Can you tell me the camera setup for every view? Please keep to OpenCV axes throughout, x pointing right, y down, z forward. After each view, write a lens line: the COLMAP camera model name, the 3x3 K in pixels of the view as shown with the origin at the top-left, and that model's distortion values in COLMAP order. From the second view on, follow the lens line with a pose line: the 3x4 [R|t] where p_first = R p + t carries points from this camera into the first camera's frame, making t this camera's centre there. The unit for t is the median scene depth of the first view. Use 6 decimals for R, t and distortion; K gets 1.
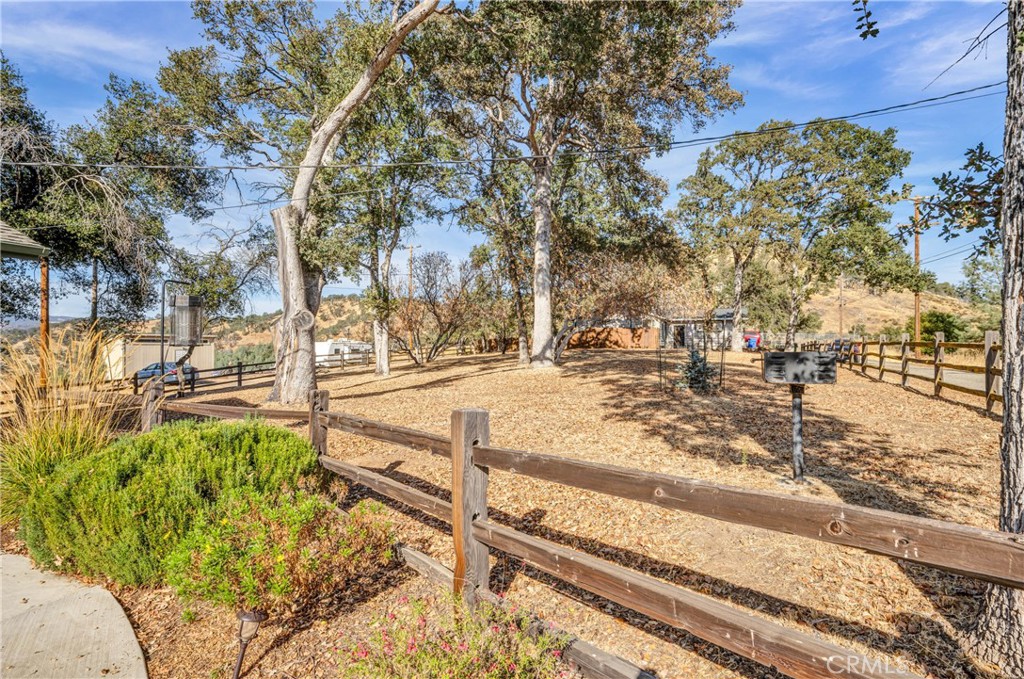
lens RADIAL K [[531.6, 0, 511.6], [0, 531.6, 338.0], [0, 0, 1]] dist [-0.000273, 0.001540]
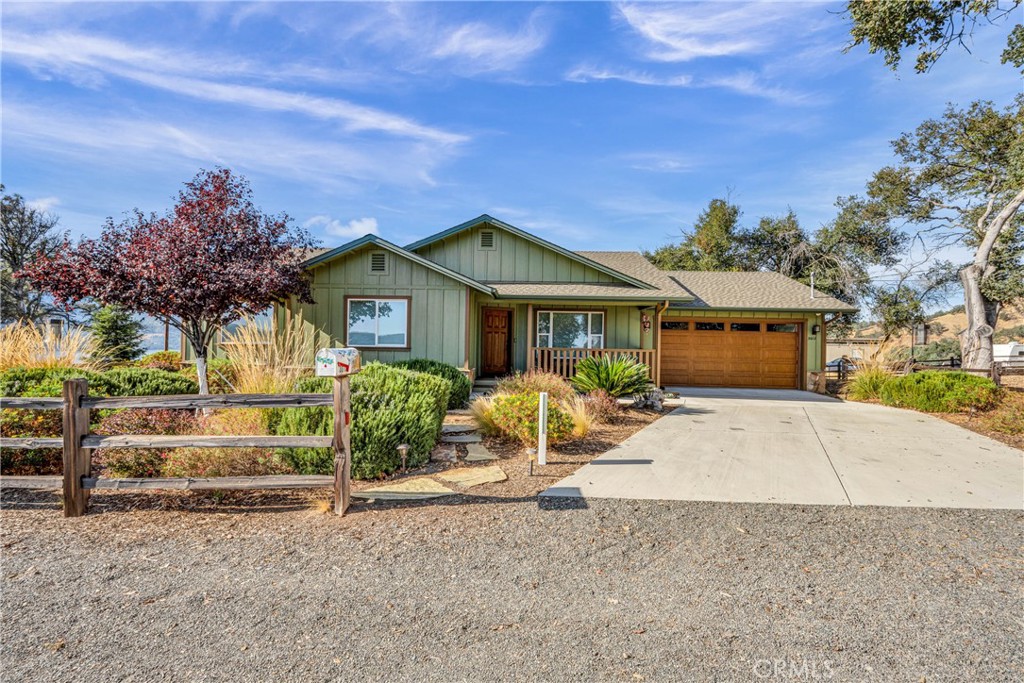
lens RADIAL K [[437.1, 0, 511.3], [0, 437.1, 339.5], [0, 0, 1]] dist [-0.000346, -0.000067]
pose [[0.375199, 0.000497, -0.926944, 0.236658], [-0.000960, 1.000000, 0.000148, -0.003388], [0.926944, 0.000834, 0.375199, -0.651342]]
